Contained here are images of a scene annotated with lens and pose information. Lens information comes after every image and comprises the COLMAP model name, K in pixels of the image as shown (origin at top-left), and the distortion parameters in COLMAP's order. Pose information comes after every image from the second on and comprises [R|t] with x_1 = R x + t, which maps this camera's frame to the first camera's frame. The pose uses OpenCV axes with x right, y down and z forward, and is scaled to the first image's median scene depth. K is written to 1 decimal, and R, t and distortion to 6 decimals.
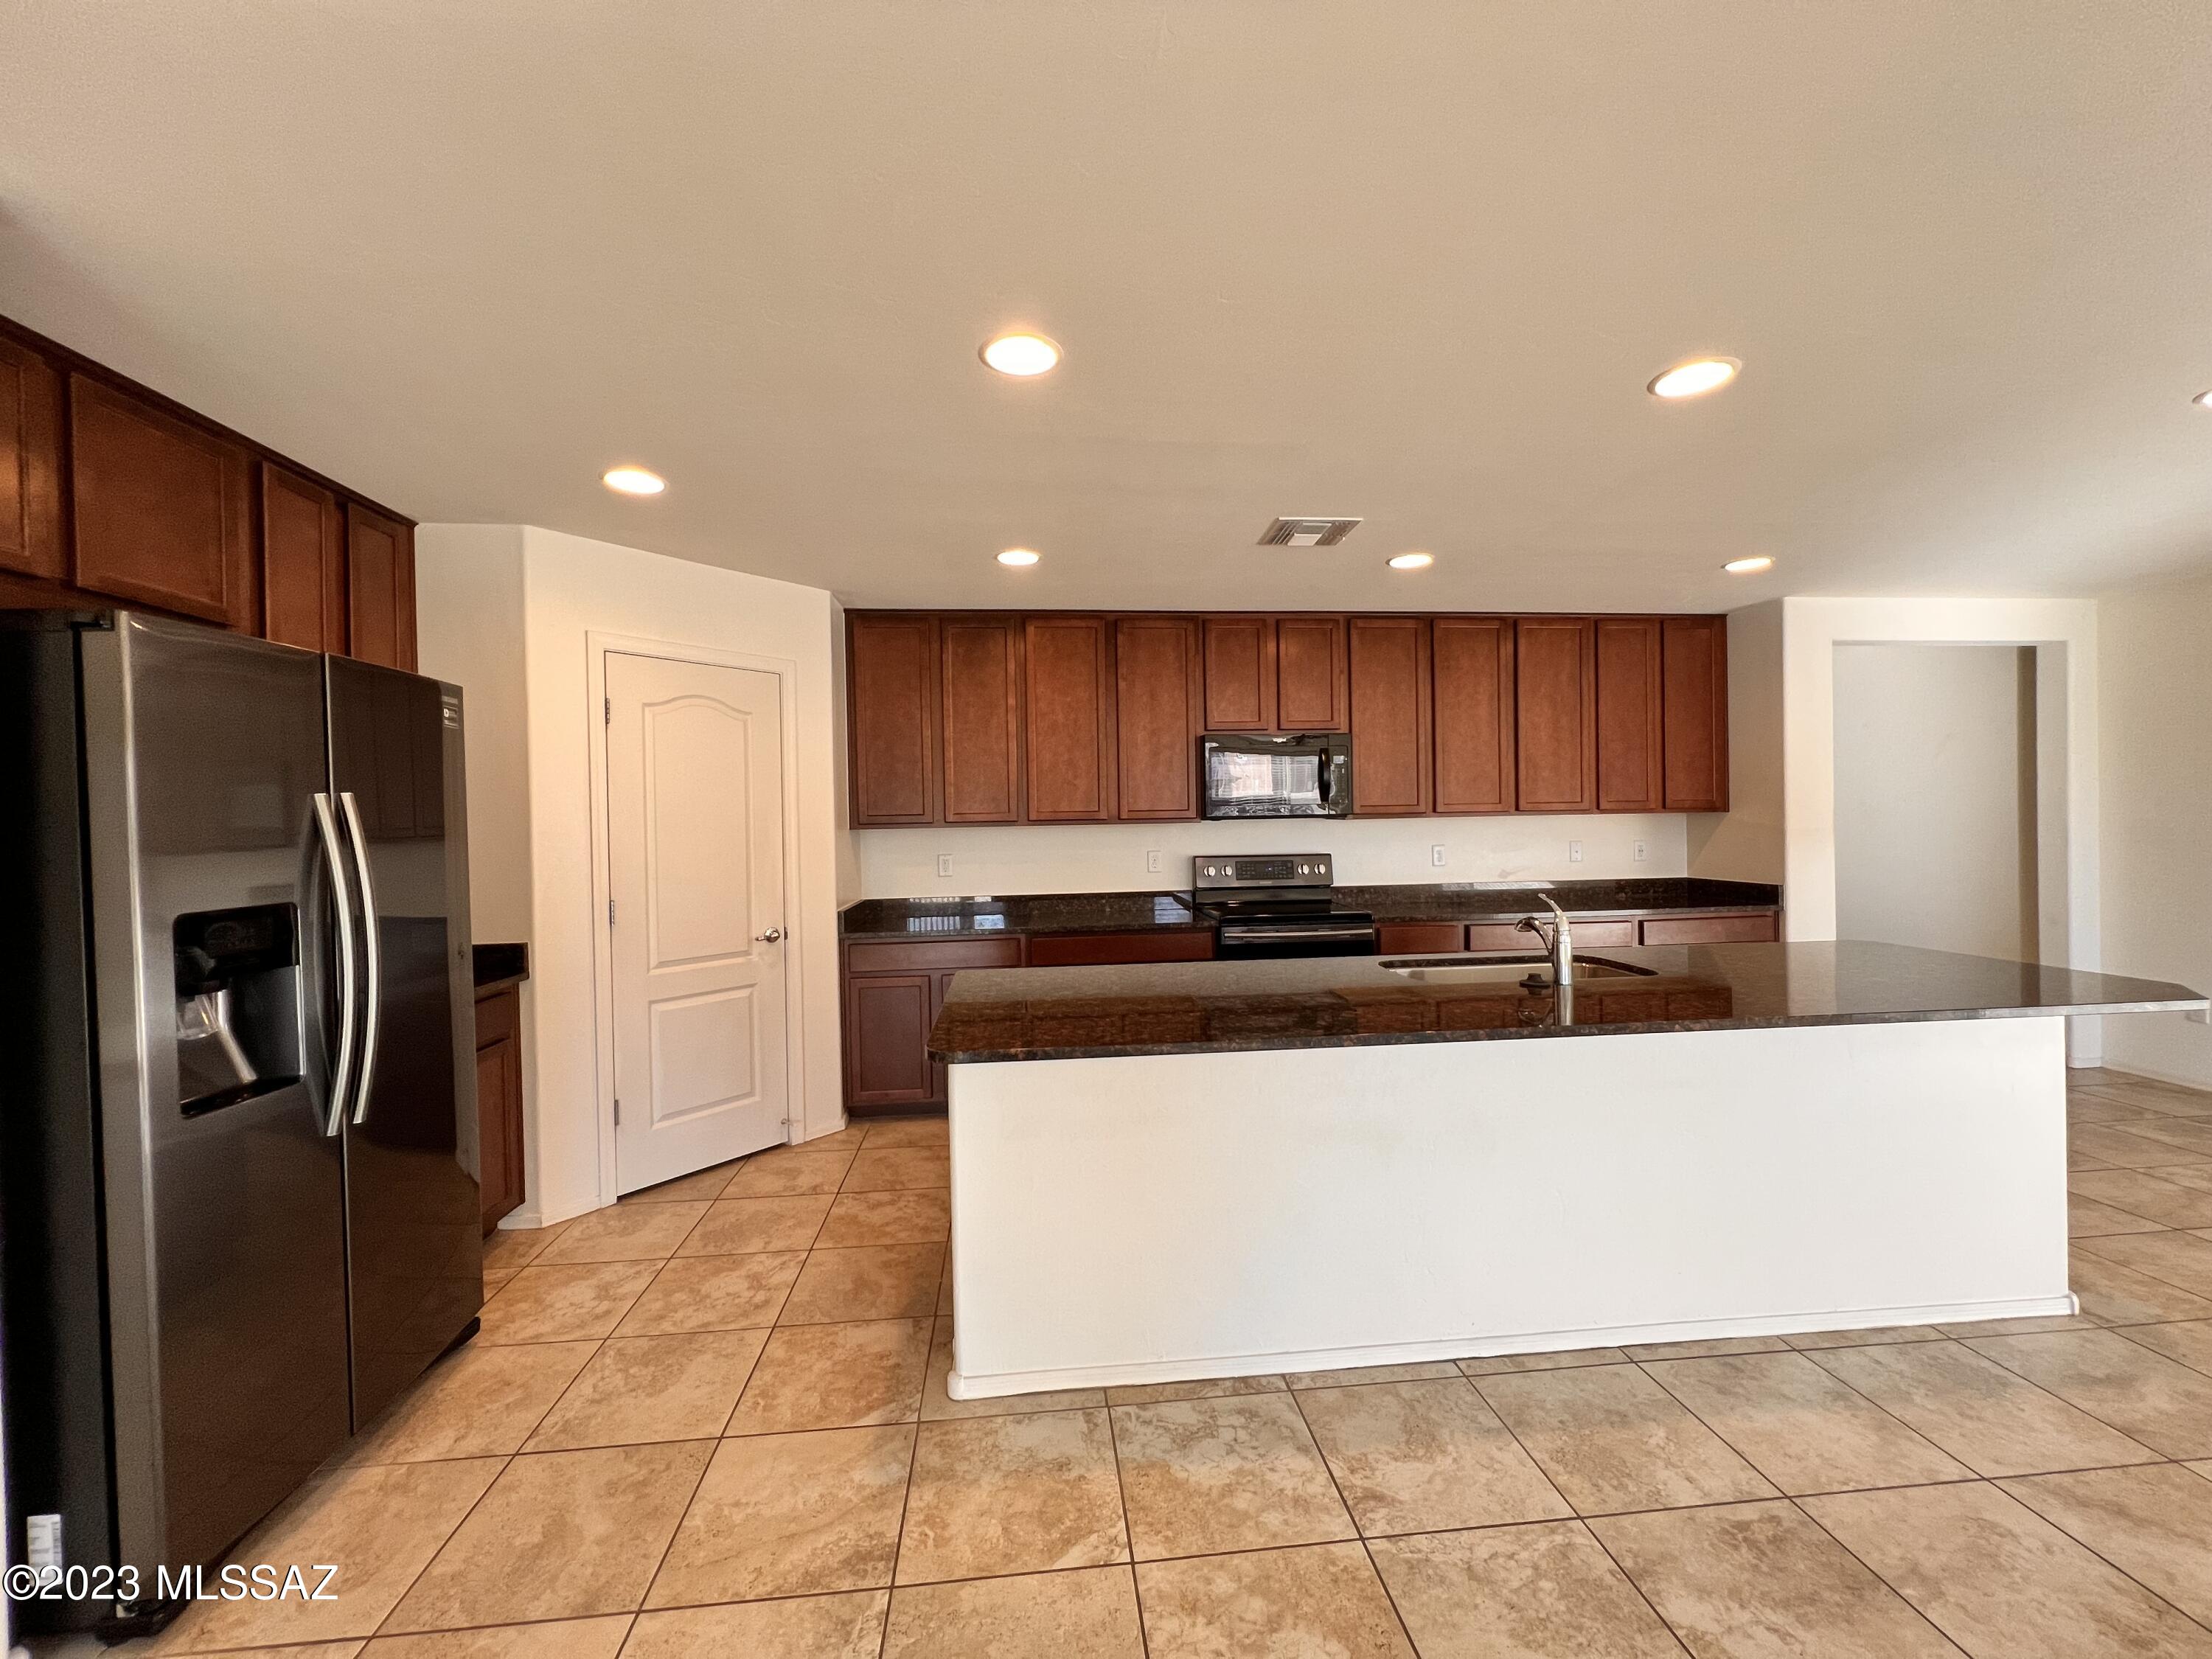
lens RADIAL K [[881.9, 0, 1107.1], [0, 881.9, 838.0], [0, 0, 1]] dist [0.012724, -0.000278]
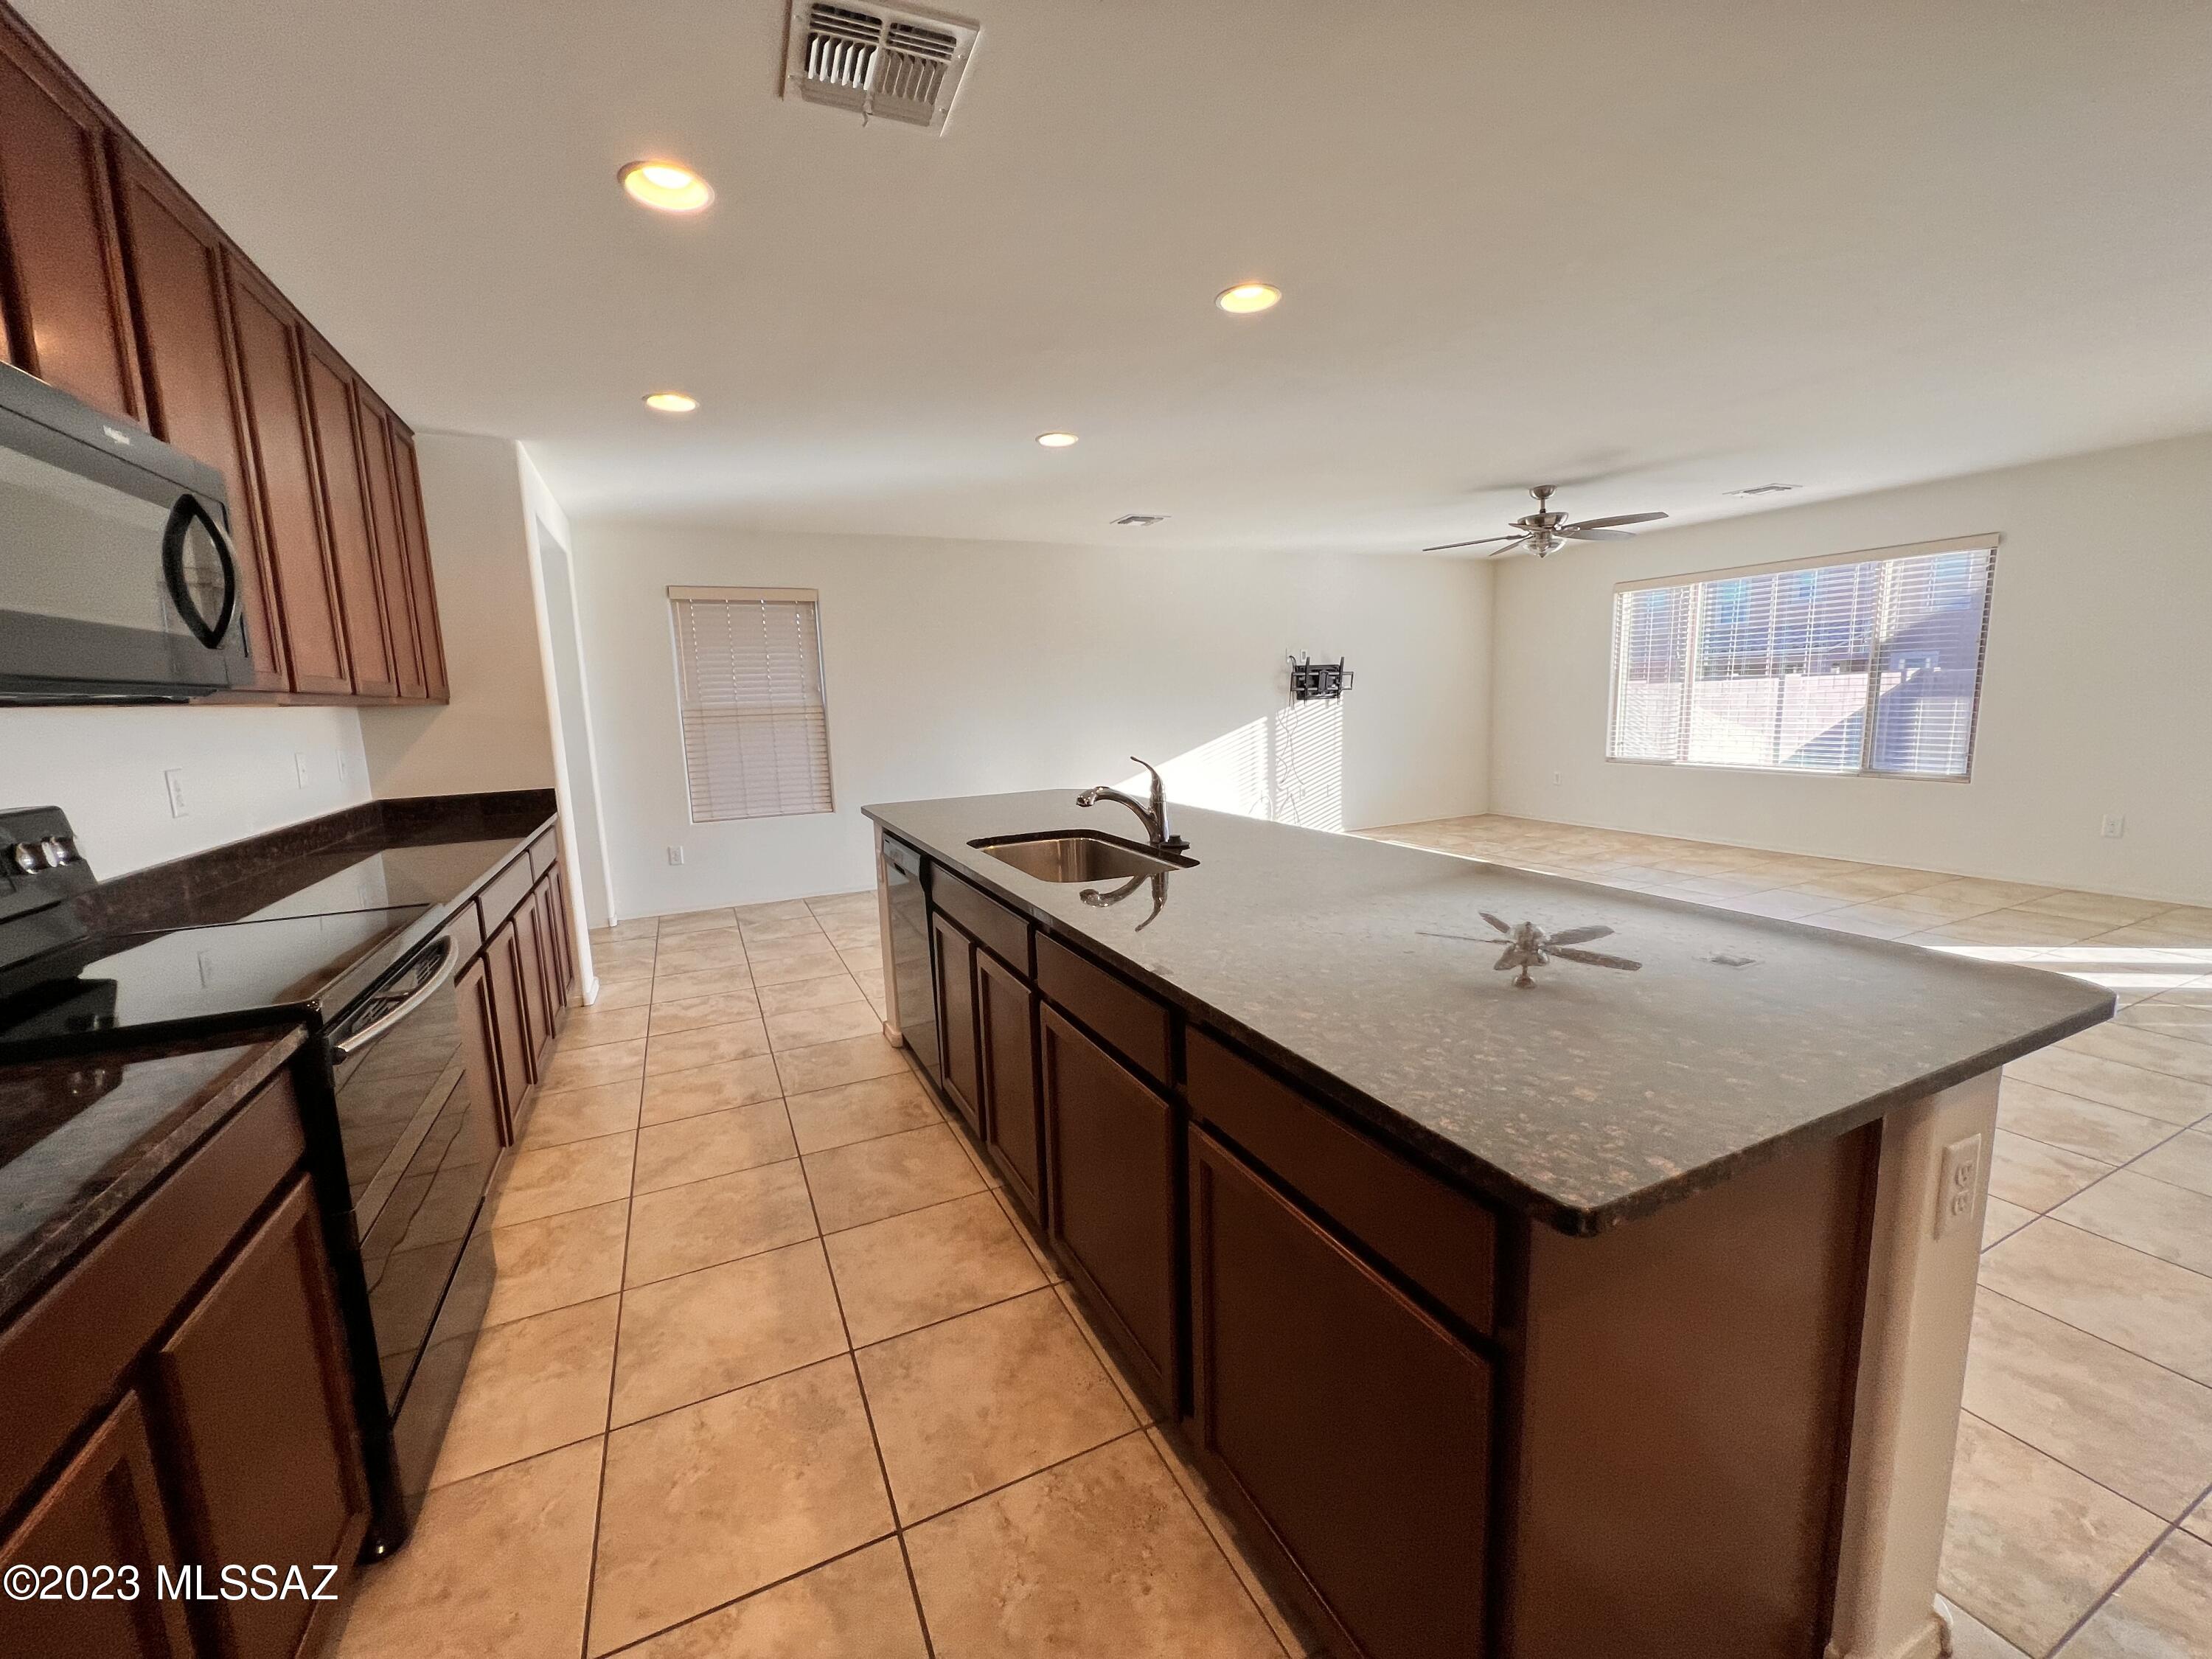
lens RADIAL K [[881.9, 0, 1107.1], [0, 881.9, 829.0], [0, 0, 1]] dist [0.012724, -0.000278]
pose [[-0.346341, -0.114351, 0.931113, -0.217666], [0.039657, 0.989871, 0.136318, -0.004953], [-0.937270, 0.084138, -0.338298, 0.767345]]
